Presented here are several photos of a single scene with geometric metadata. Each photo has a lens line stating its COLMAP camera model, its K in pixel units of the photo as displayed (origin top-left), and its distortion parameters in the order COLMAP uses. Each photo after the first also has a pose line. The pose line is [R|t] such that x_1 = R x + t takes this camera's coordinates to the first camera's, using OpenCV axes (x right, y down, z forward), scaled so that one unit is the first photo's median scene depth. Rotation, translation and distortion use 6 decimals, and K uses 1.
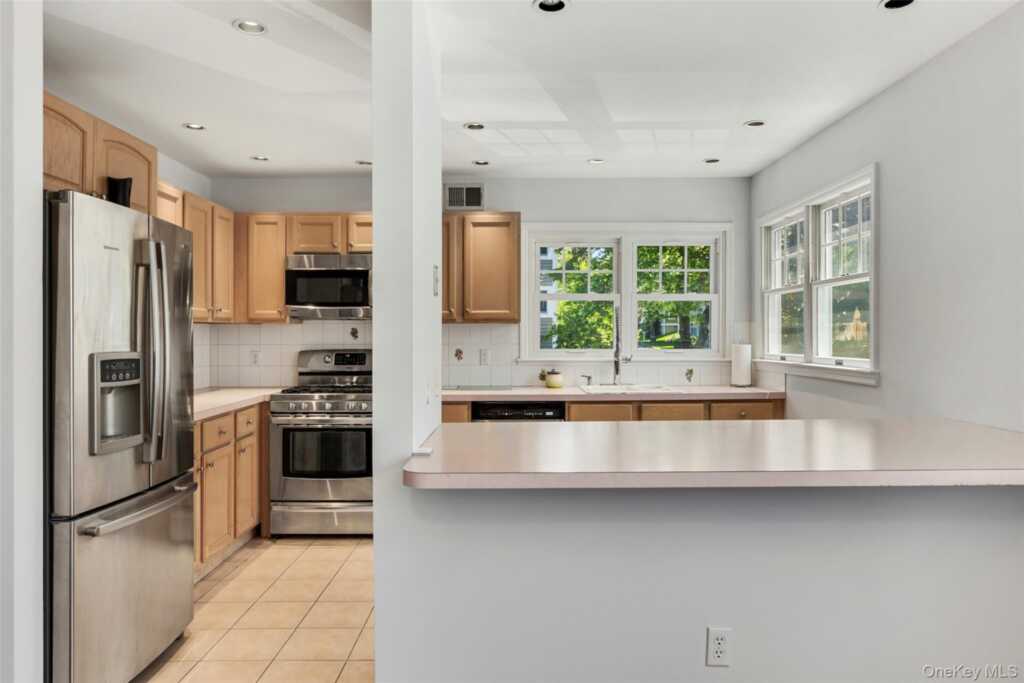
lens RADIAL K [[671.9, 0, 509.9], [0, 671.9, 340.9], [0, 0, 1]] dist [0.011203, 0.002011]
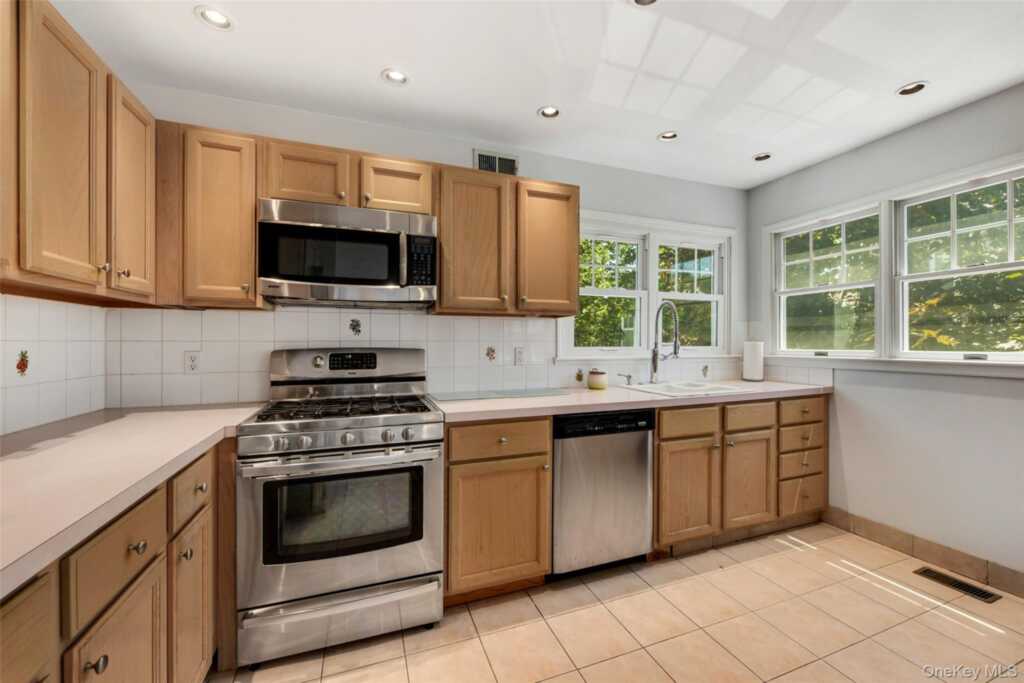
lens RADIAL K [[410.2, 0, 528.7], [0, 410.2, 341.9], [0, 0, 1]] dist [-0.002234, -0.000494]
pose [[0.928128, 0.001117, 0.372259, -0.236365], [0.002307, 0.999959, -0.008752, 0.011007], [-0.372253, 0.008982, 0.928088, 0.538401]]
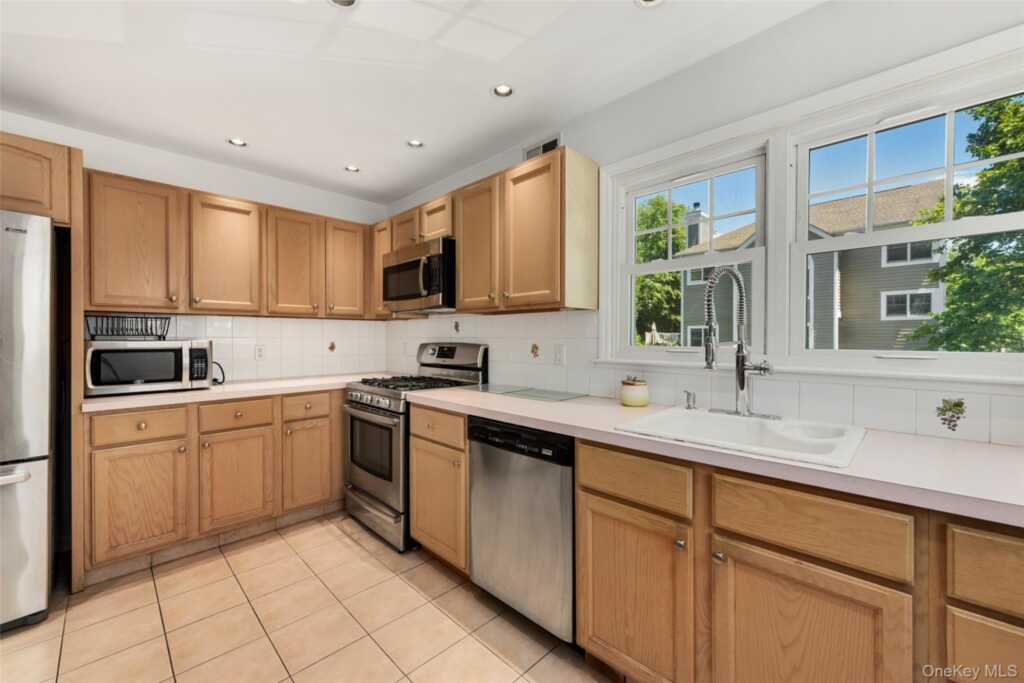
lens RADIAL K [[410.2, 0, 496.9], [0, 410.2, 336.7], [0, 0, 1]] dist [-0.002234, -0.000494]
pose [[0.697597, 0.001259, -0.716489, 0.265984], [-0.008327, 0.999945, -0.006350, 0.007285], [0.716442, 0.010396, 0.697570, 0.655981]]
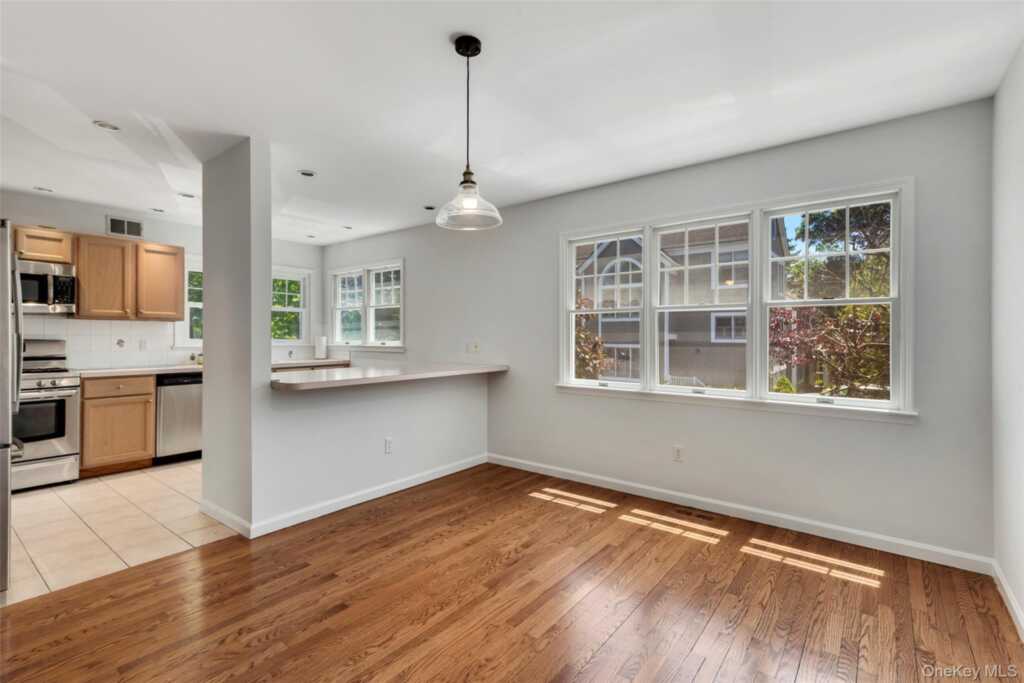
lens RADIAL K [[468.9, 0, 512.5], [0, 468.9, 338.1], [0, 0, 1]] dist [0.001950, 0.000641]
pose [[0.618195, 0.002660, 0.786020, -0.351734], [0.002957, 0.999979, -0.005710, 0.018761], [-0.786019, 0.005854, 0.618174, -0.217911]]
